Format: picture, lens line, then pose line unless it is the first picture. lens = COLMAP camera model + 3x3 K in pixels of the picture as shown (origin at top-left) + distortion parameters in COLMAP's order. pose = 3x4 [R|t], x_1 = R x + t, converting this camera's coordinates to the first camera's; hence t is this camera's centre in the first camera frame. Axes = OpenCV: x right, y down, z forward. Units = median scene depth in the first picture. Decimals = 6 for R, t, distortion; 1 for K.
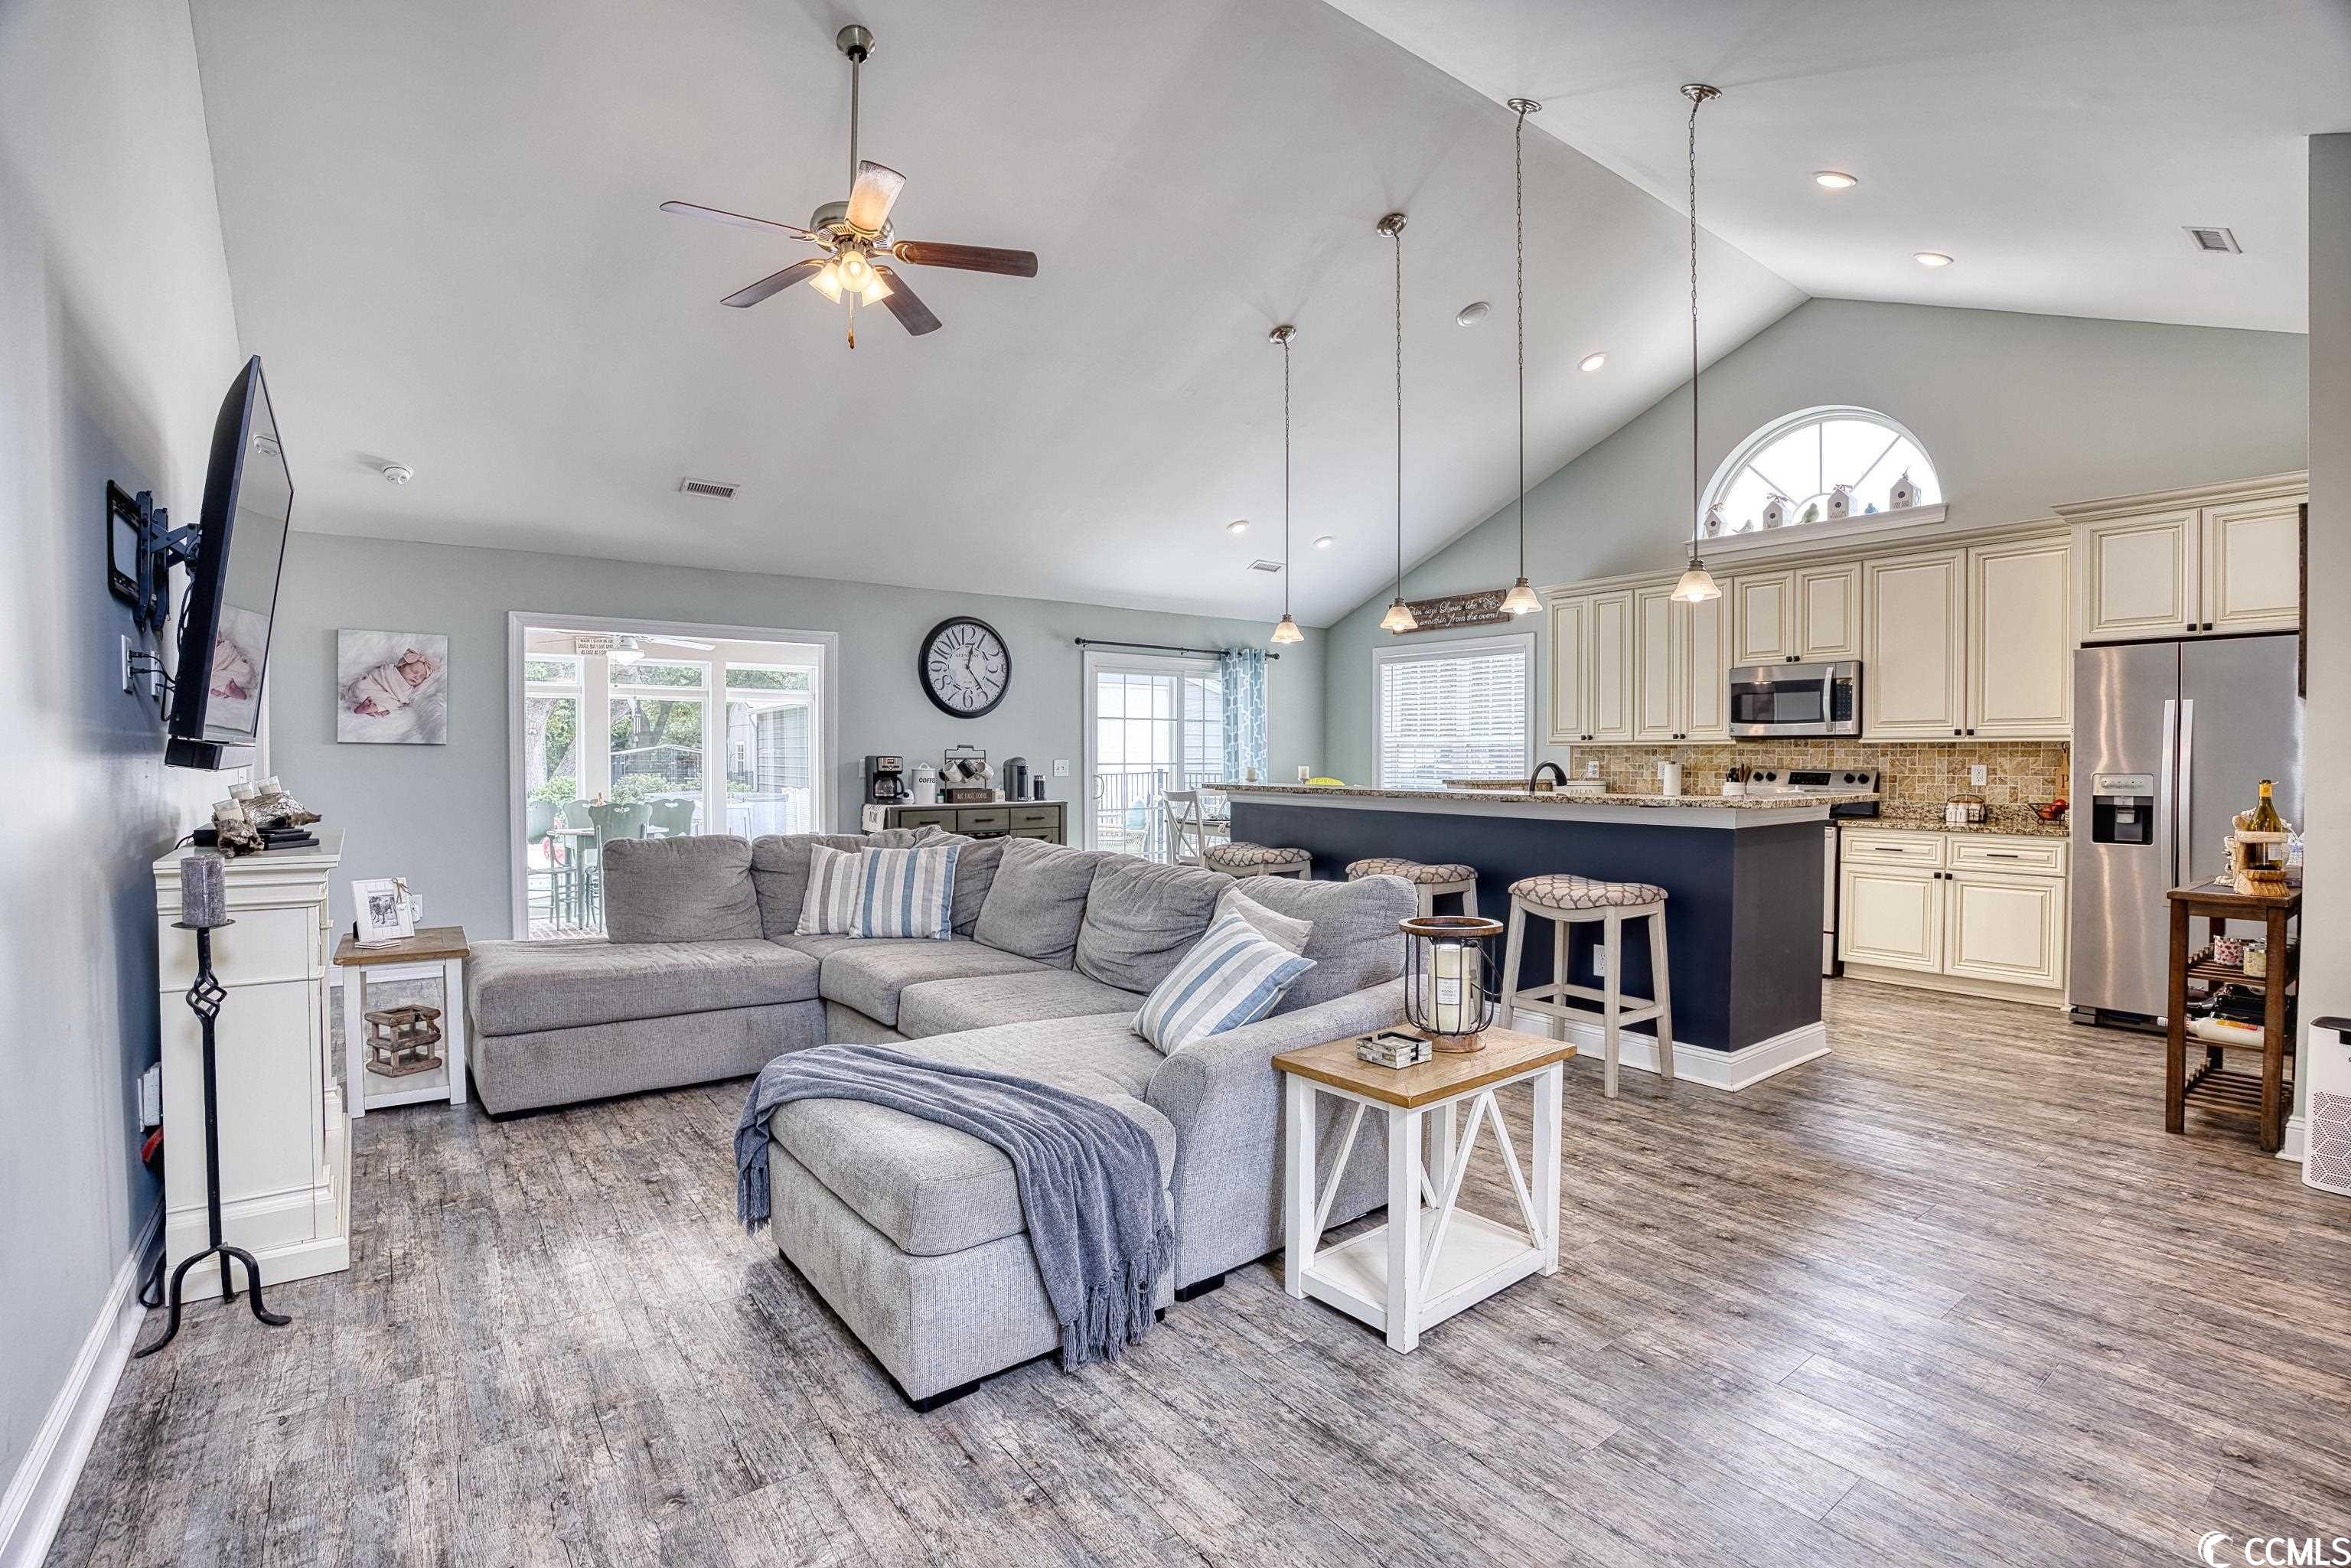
lens RADIAL K [[1088.5, 0, 1176.7], [0, 1088.5, 776.5], [0, 0, 1]] dist [-0.063800, 0.015705]
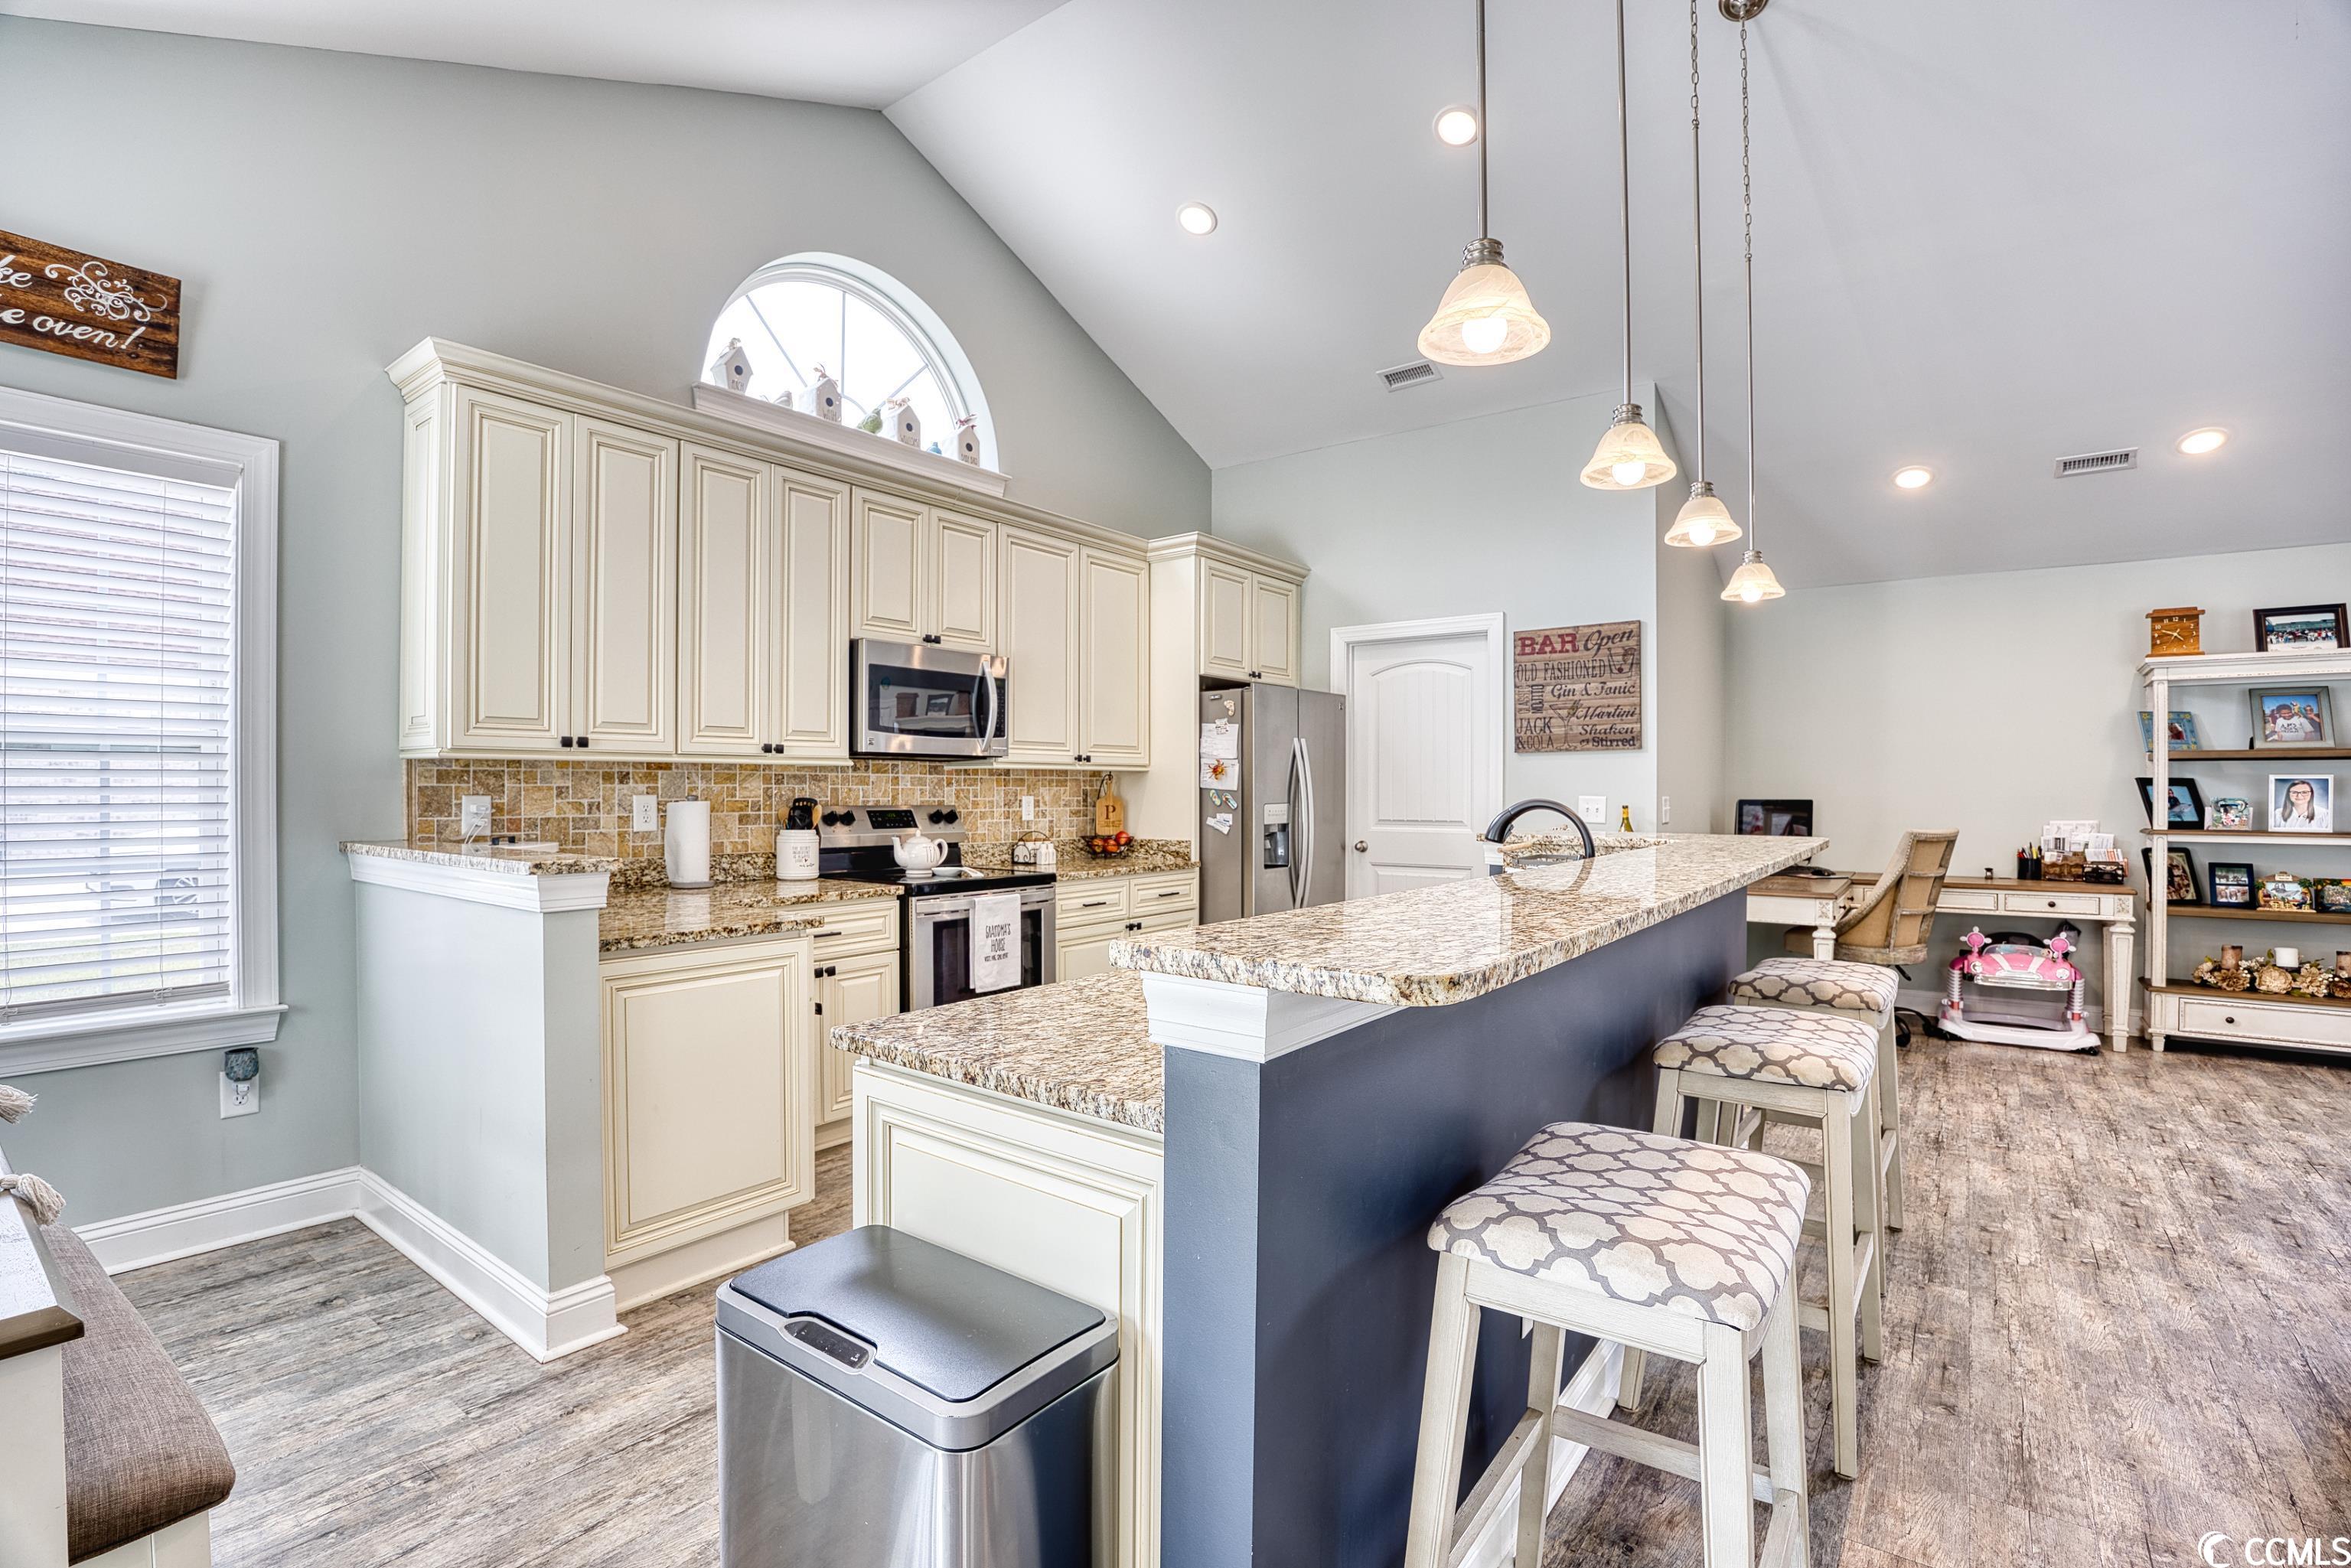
lens RADIAL K [[1088.5, 0, 1177.4], [0, 1088.5, 791.6], [0, 0, 1]] dist [-0.063800, 0.015705]
pose [[-0.278000, -0.006796, 0.960557, -0.124465], [0.013021, 0.999856, 0.010842, -0.023107], [-0.960493, 0.015521, -0.277872, 1.153973]]
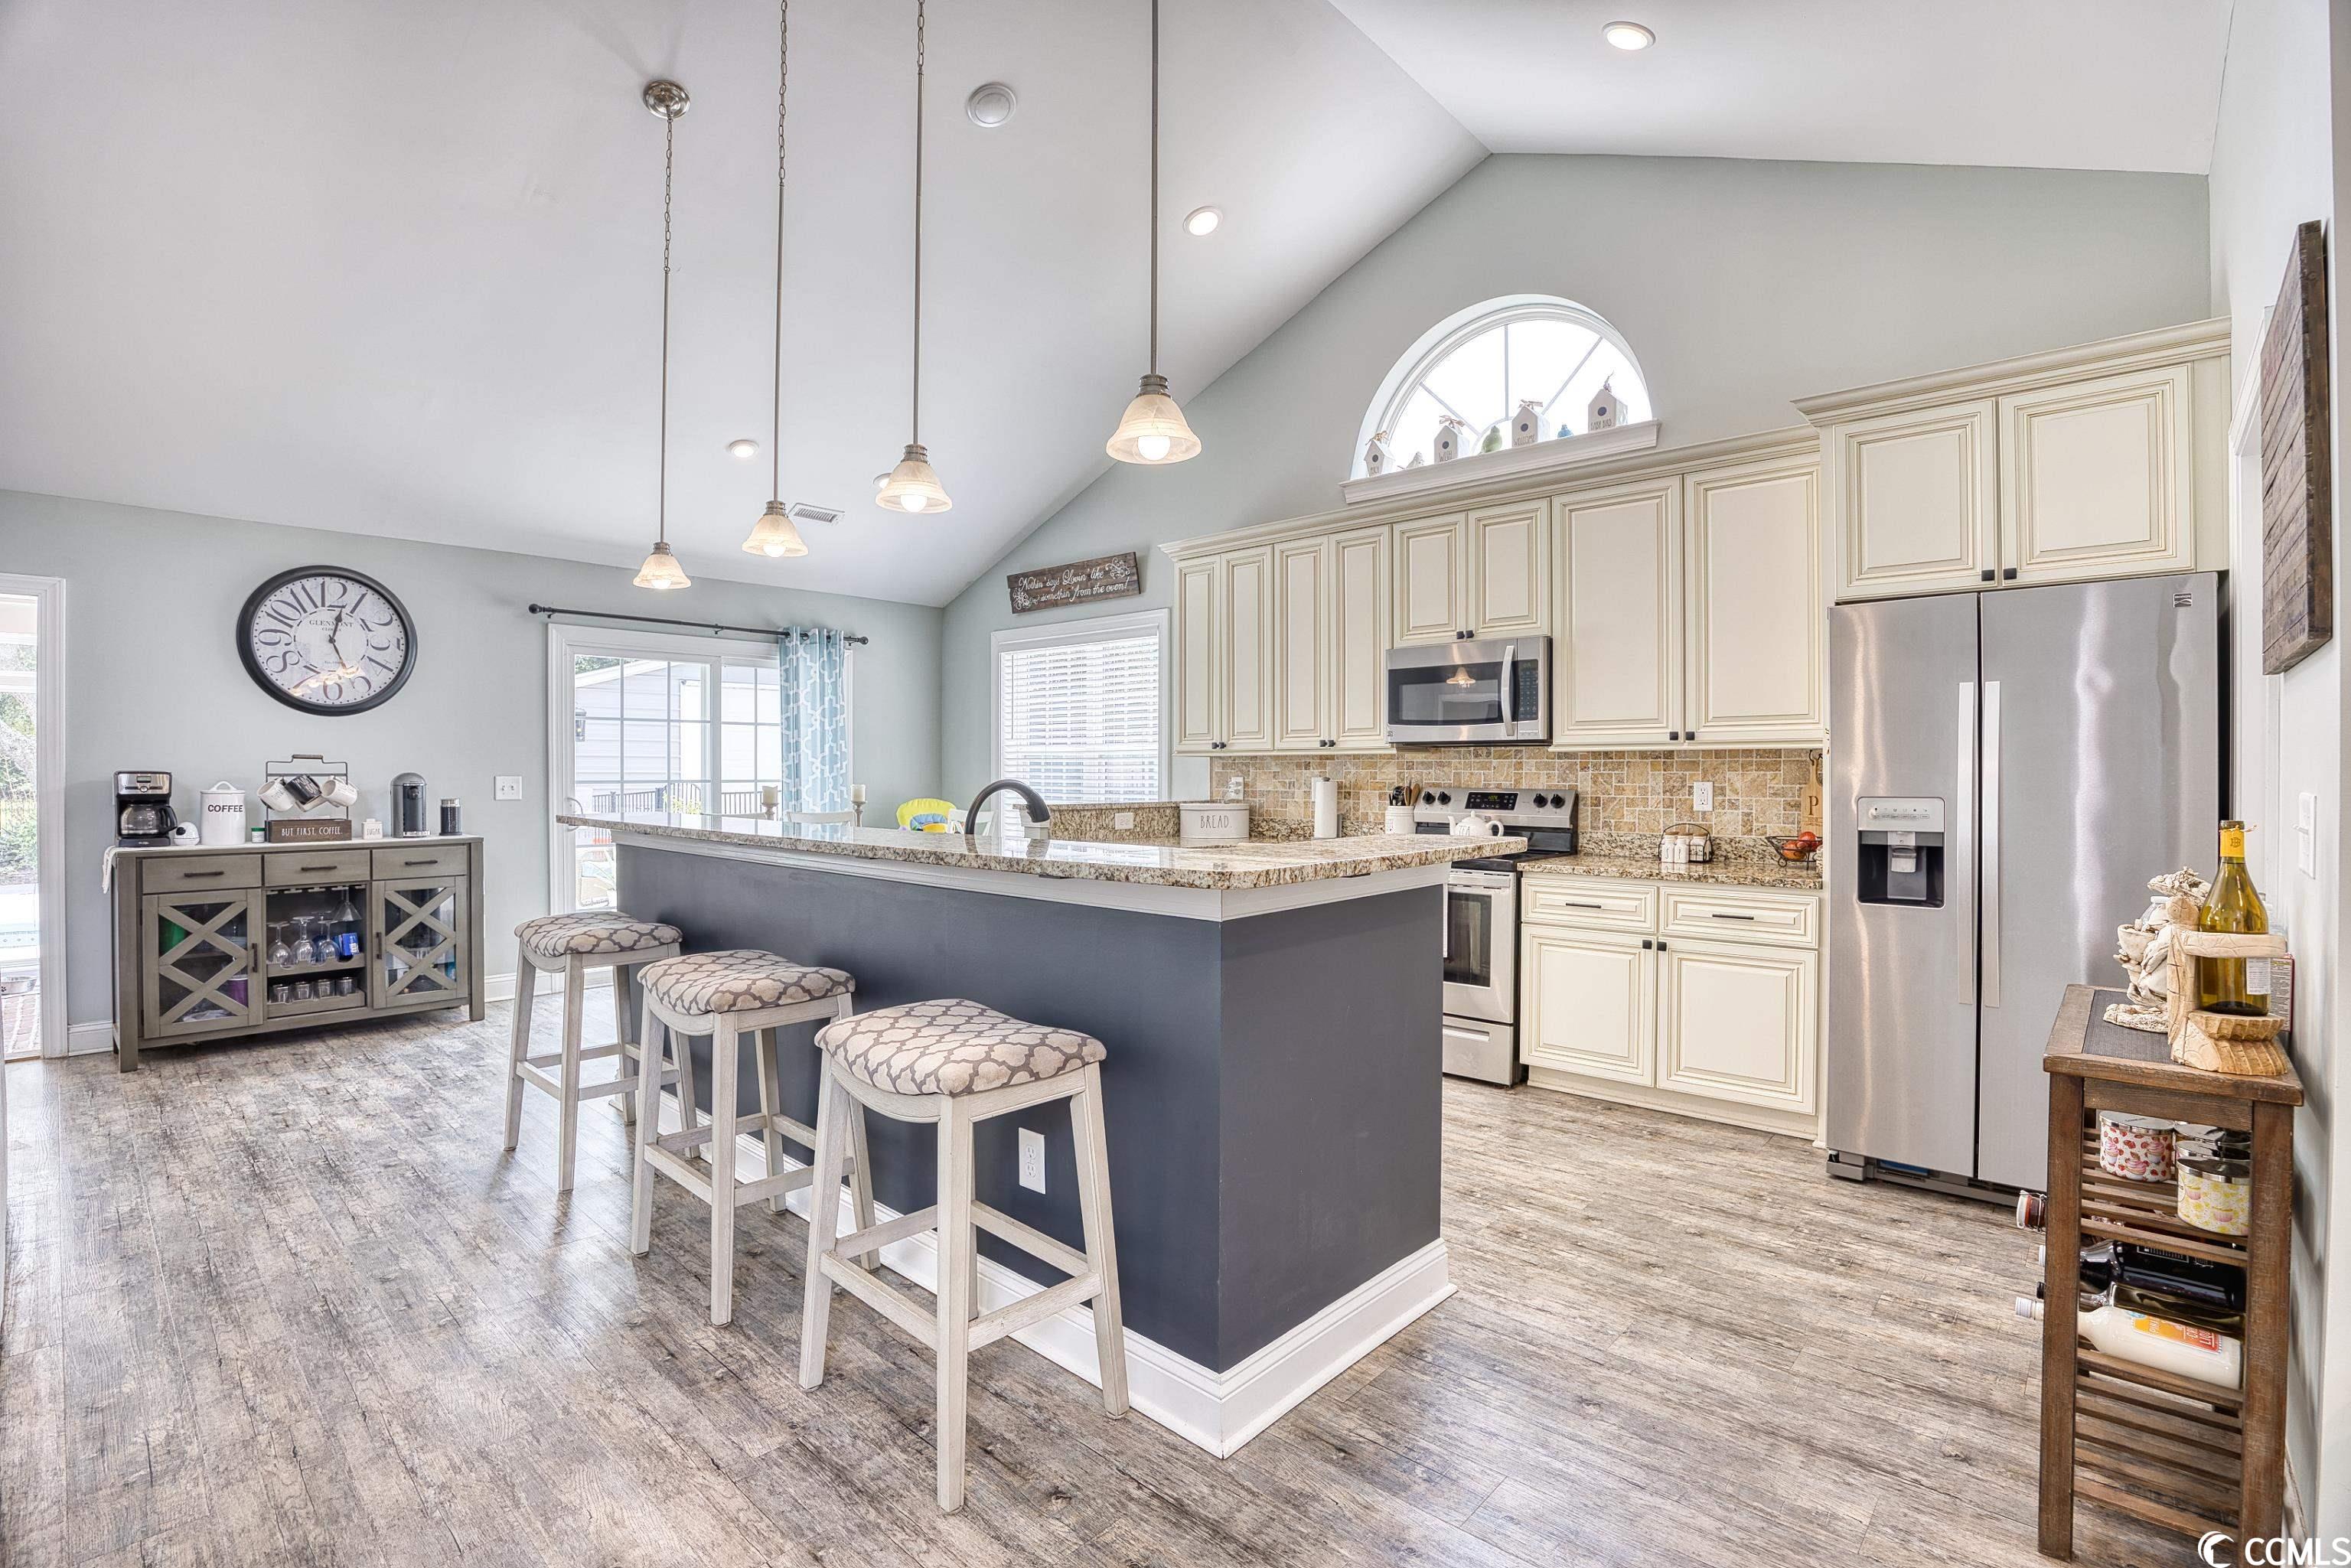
lens RADIAL K [[1088.5, 0, 1174.8], [0, 1088.5, 771.9], [0, 0, 1]] dist [-0.063800, 0.015705]
pose [[0.983813, -0.001065, 0.179195, 0.281972], [0.004074, 0.999857, -0.016424, -0.007520], [-0.179152, 0.016889, 0.983677, 0.352851]]
